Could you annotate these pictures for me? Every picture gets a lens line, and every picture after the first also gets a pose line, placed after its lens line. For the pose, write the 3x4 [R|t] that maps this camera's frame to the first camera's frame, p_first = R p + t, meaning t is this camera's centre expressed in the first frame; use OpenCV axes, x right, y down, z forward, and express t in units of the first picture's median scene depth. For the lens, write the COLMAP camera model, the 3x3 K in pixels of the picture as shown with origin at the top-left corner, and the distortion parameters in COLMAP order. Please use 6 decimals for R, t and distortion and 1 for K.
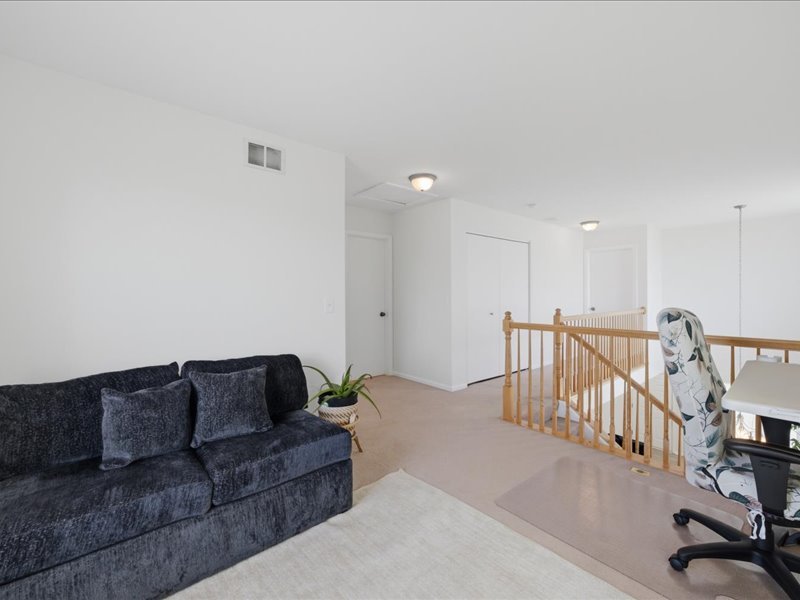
lens RADIAL K [[352.7, 0, 396.6], [0, 352.7, 296.0], [0, 0, 1]] dist [-0.006893, 0.000423]
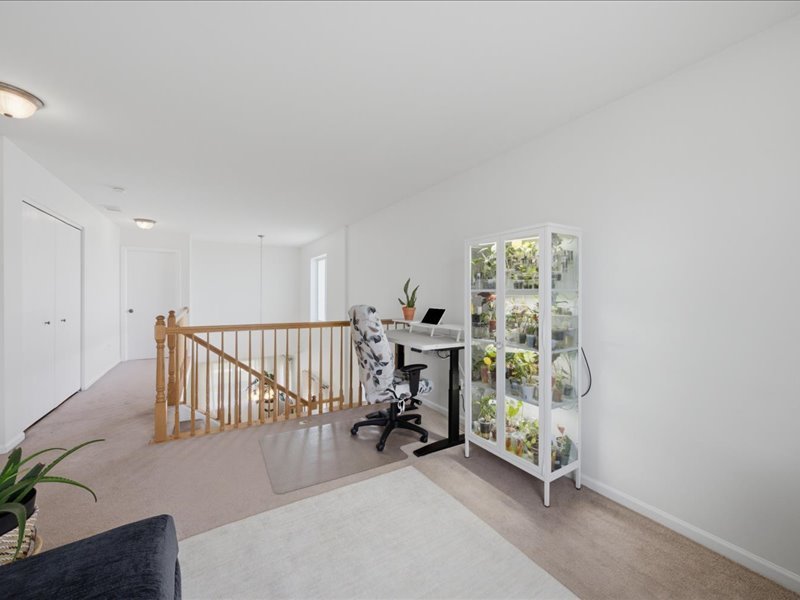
lens RADIAL K [[326.6, 0, 397.9], [0, 326.6, 298.5], [0, 0, 1]] dist [0.000162, 0.000648]
pose [[0.152768, -0.006454, 0.988241, -0.335322], [-0.001298, 0.999977, 0.006732, -0.004238], [-0.988261, -0.002311, 0.152756, 0.262599]]
